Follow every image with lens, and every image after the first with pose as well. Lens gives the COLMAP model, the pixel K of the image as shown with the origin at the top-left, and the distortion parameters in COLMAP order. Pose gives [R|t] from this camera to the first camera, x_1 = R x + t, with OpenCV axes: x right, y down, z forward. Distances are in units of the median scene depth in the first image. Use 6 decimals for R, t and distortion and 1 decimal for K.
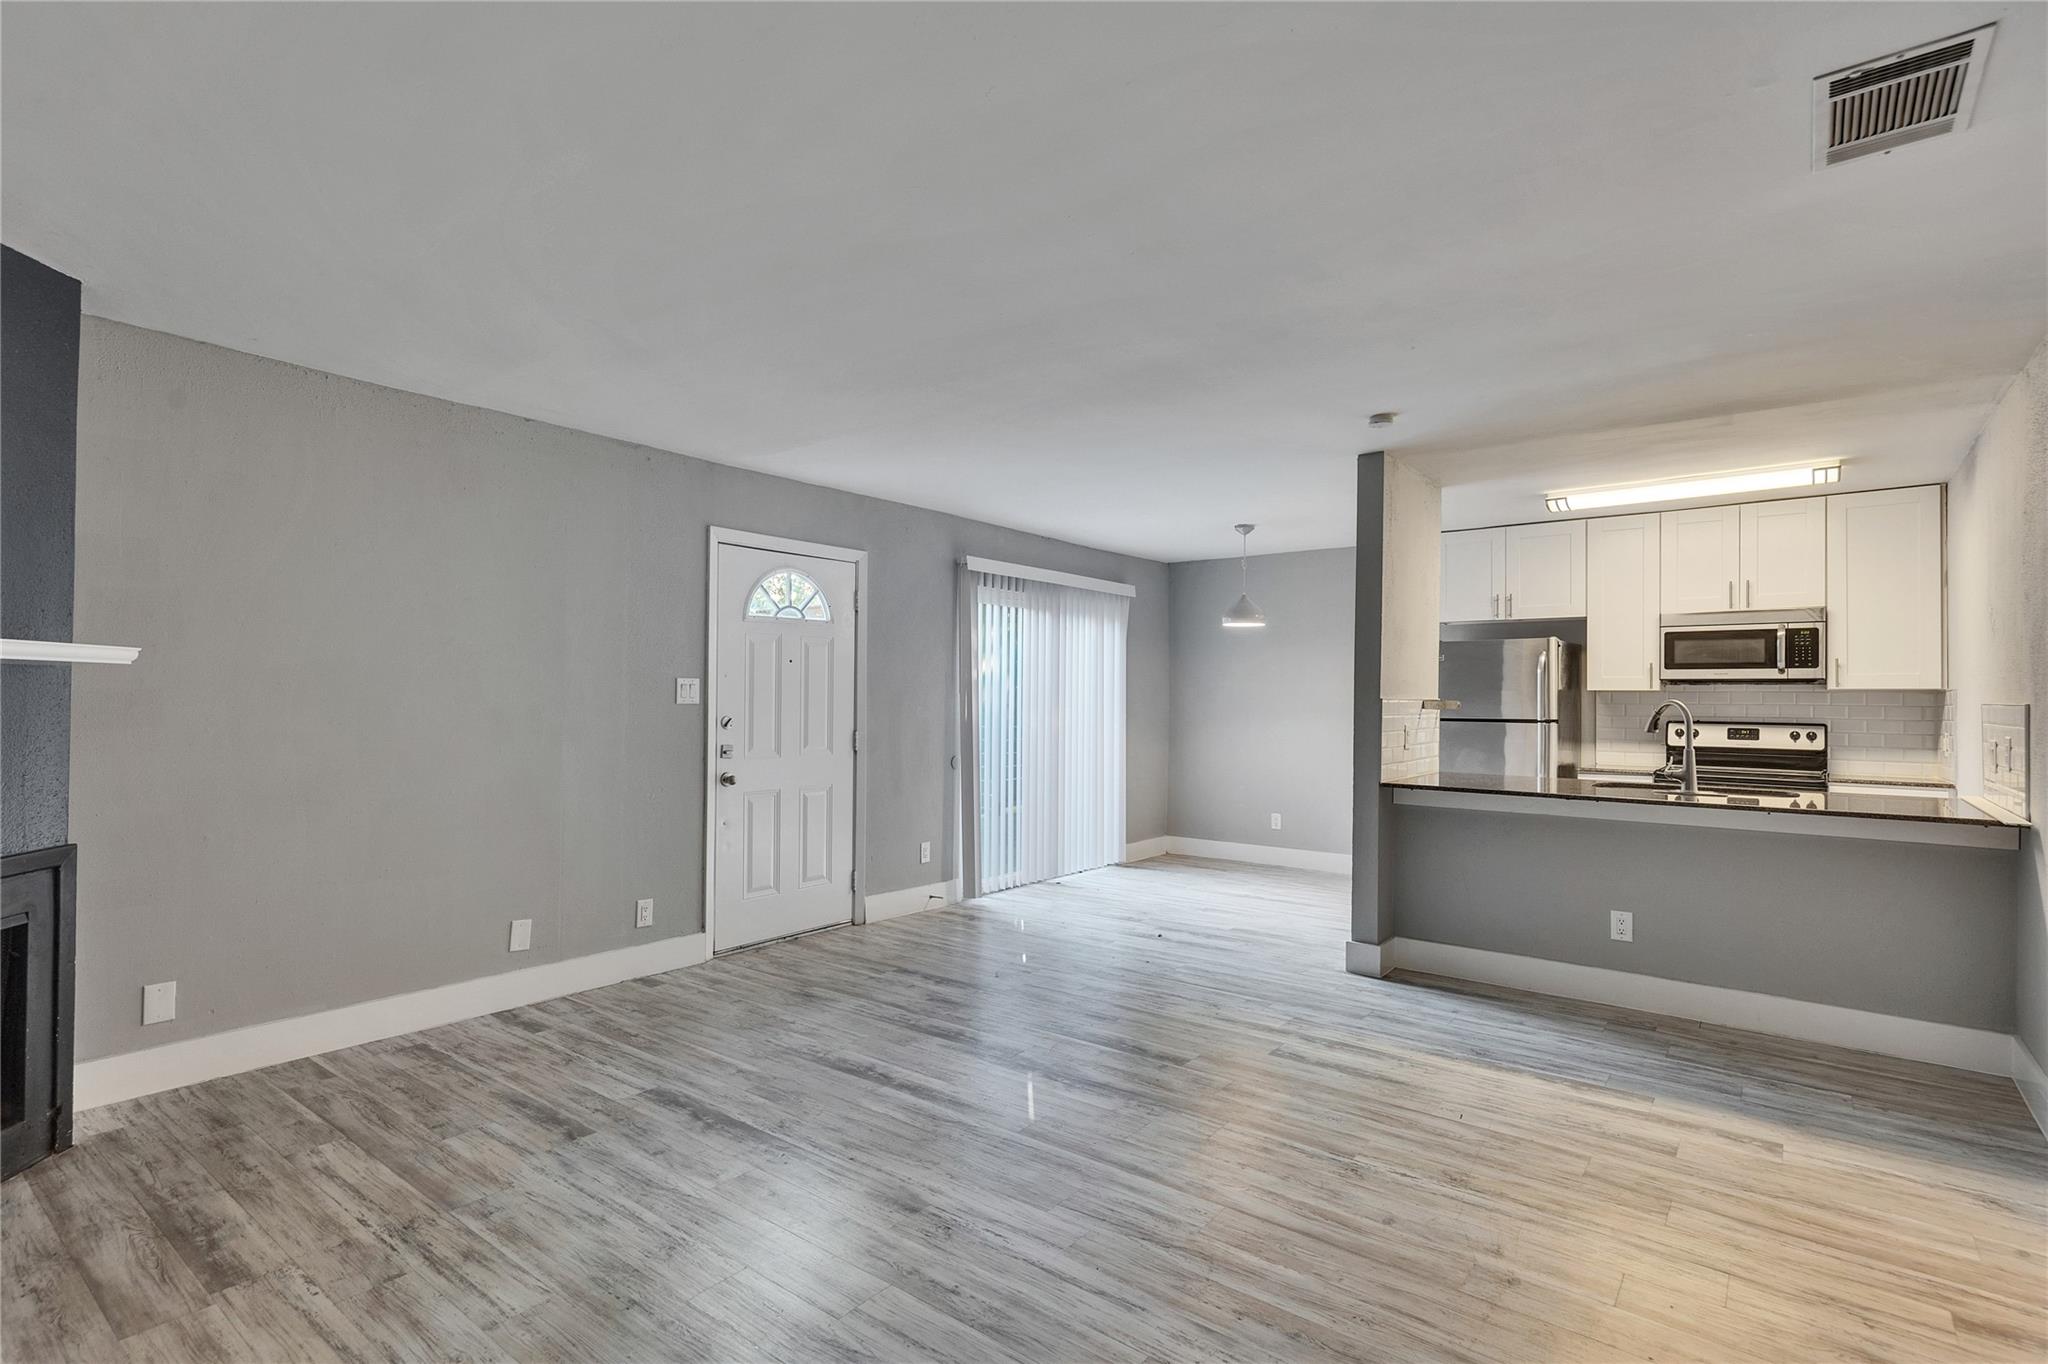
lens RADIAL K [[987.0, 0, 1018.0], [0, 987.0, 688.7], [0, 0, 1]] dist [0.003188, 0.000393]
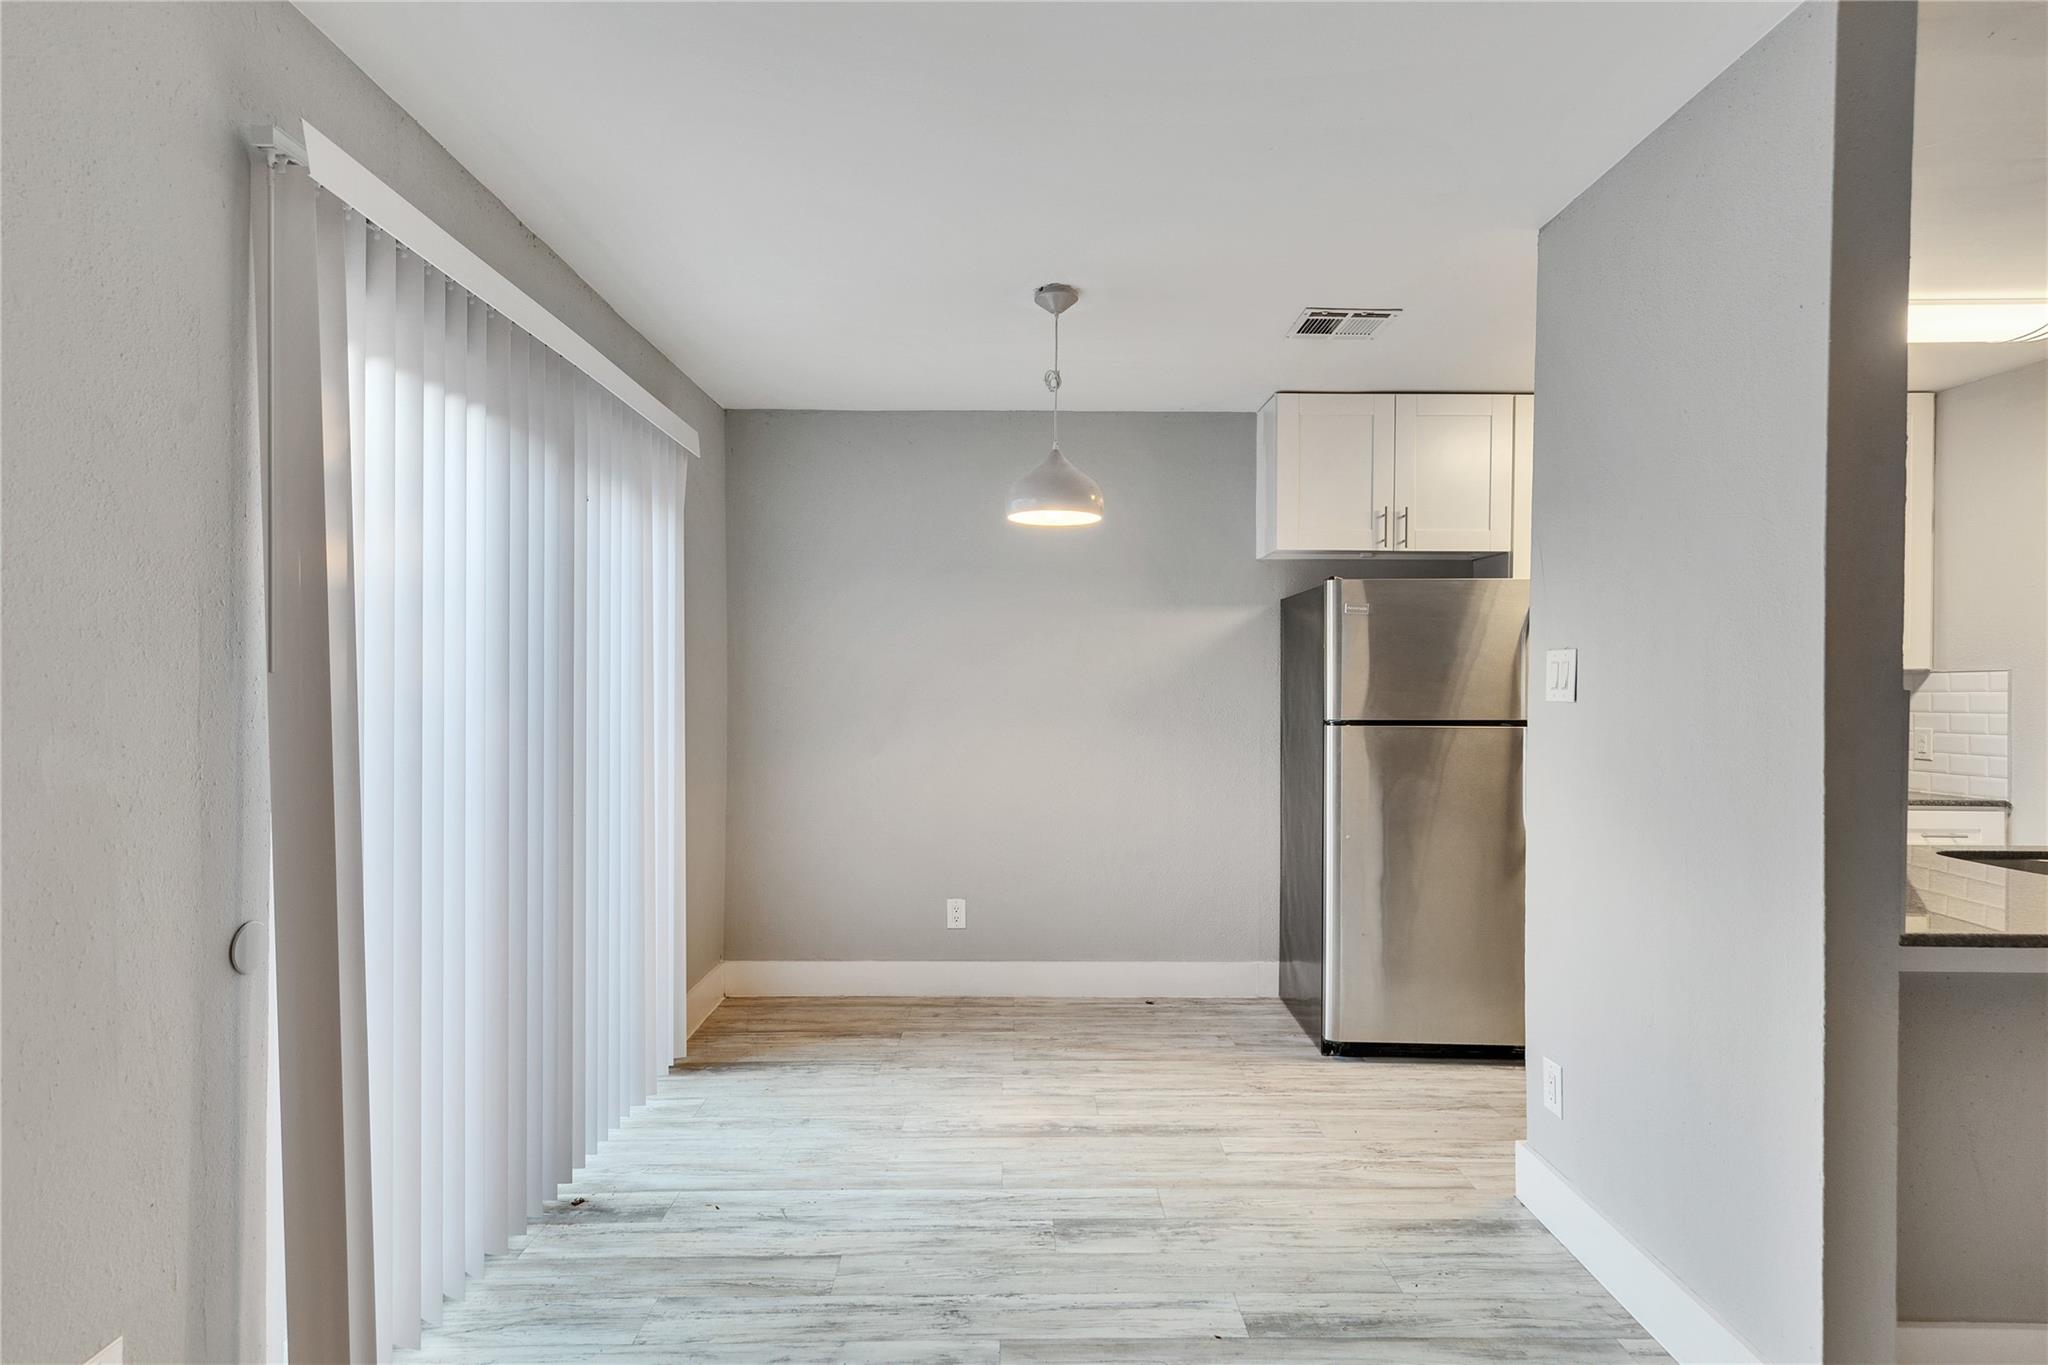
lens RADIAL K [[1033.6, 0, 1021.4], [0, 1033.6, 687.1], [0, 0, 1]] dist [0.006907, 0.000463]
pose [[0.783387, -0.005895, 0.621507, -0.096411], [-0.005096, 0.999860, 0.015907, 0.004673], [-0.621514, -0.015628, 0.783247, 0.884699]]
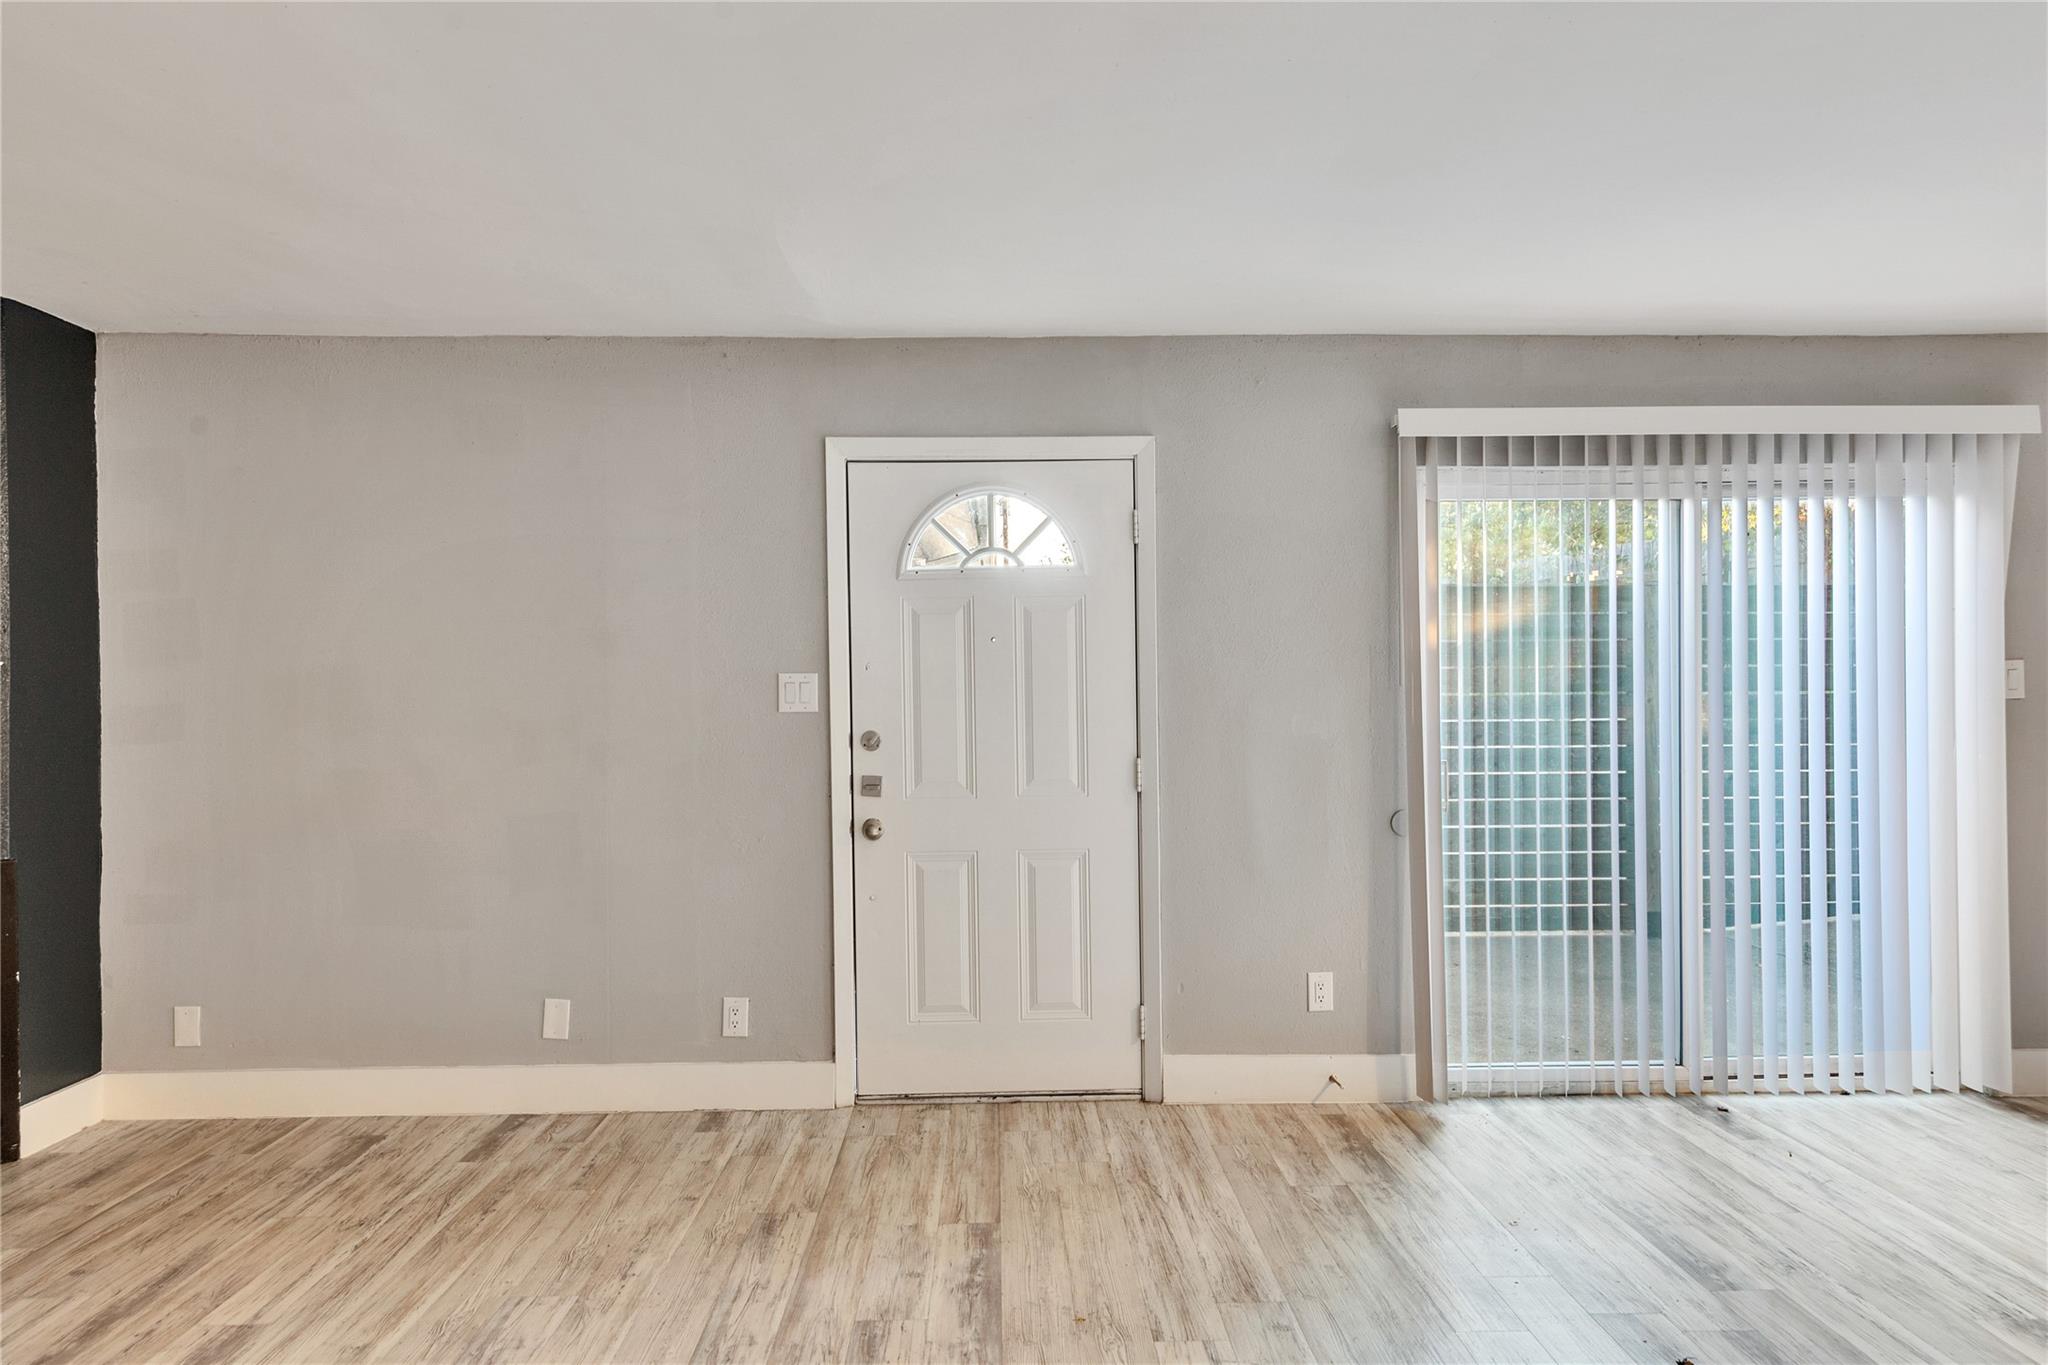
lens RADIAL K [[1158.4, 0, 1017.7], [0, 1158.4, 687.2], [0, 0, 1]] dist [0.003344, 0.003056]
pose [[0.630544, -0.014380, -0.776021, 0.361998], [0.020550, 0.999787, -0.001829, 0.002993], [0.775882, -0.014794, 0.630705, 0.623729]]
